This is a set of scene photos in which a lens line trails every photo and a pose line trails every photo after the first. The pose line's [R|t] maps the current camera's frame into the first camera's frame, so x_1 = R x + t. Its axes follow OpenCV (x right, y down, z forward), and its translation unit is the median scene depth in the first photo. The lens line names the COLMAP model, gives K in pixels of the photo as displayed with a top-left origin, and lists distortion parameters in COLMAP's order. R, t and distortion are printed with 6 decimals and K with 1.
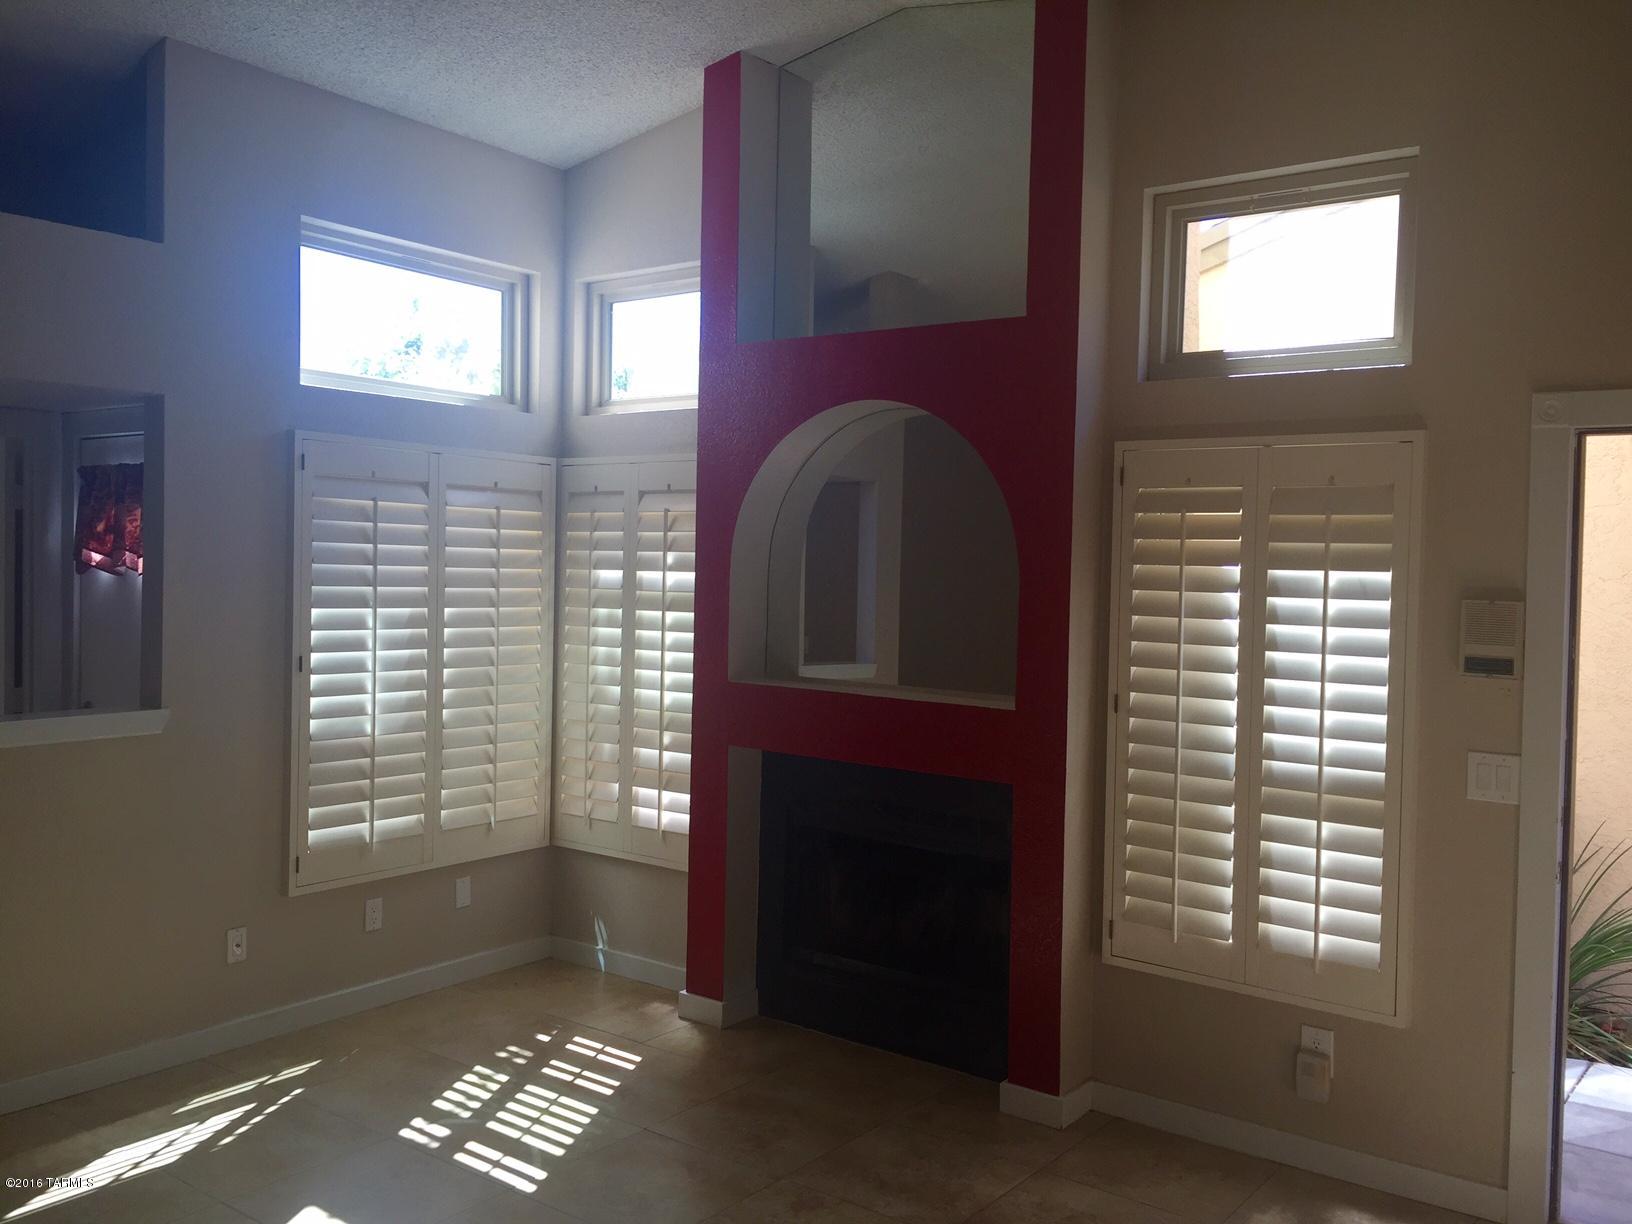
lens RADIAL K [[1399.2, 0, 816.0], [0, 1399.2, 612.0], [0, 0, 1]] dist [0.077141, -0.098935]
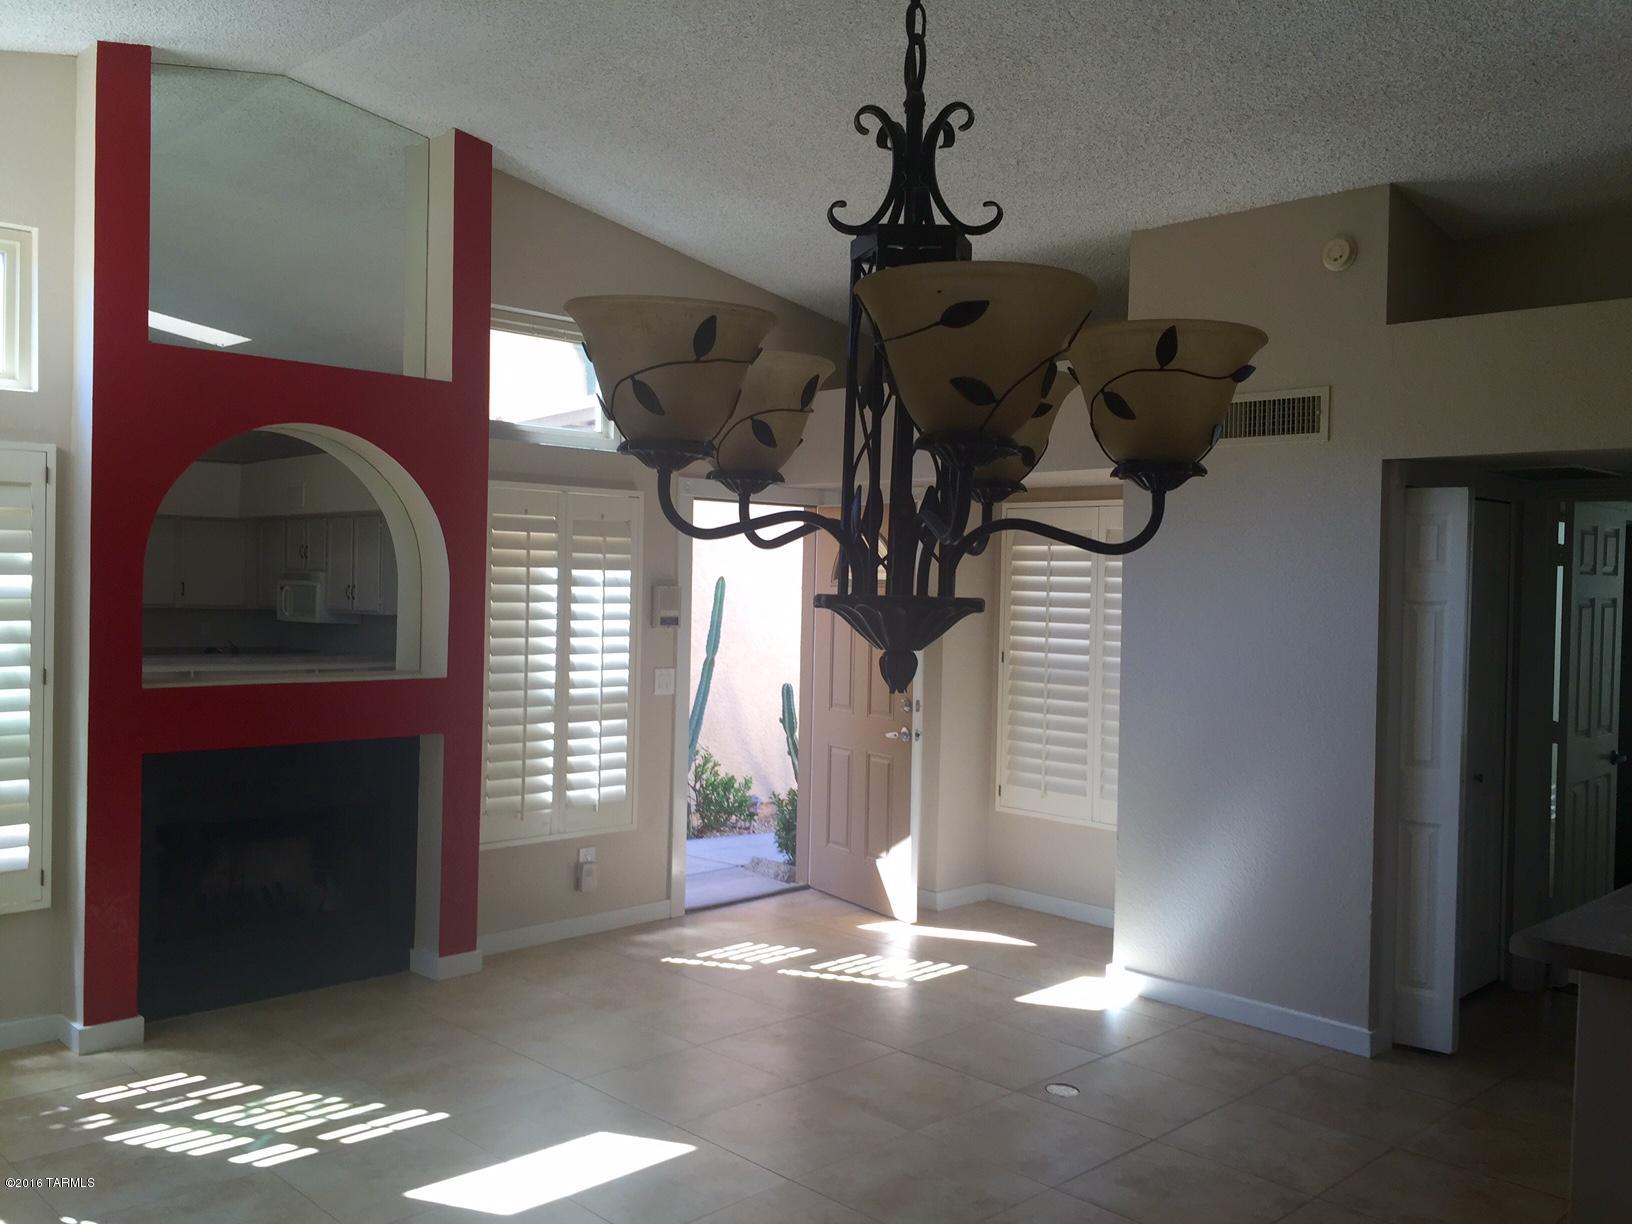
lens RADIAL K [[1399.2, 0, 816.0], [0, 1399.2, 612.0], [0, 0, 1]] dist [0.077141, -0.098935]
pose [[0.150517, -0.048282, 0.987428, -1.200743], [0.014169, 0.998809, 0.046679, -0.052787], [-0.988506, 0.006965, 0.151022, 0.483518]]
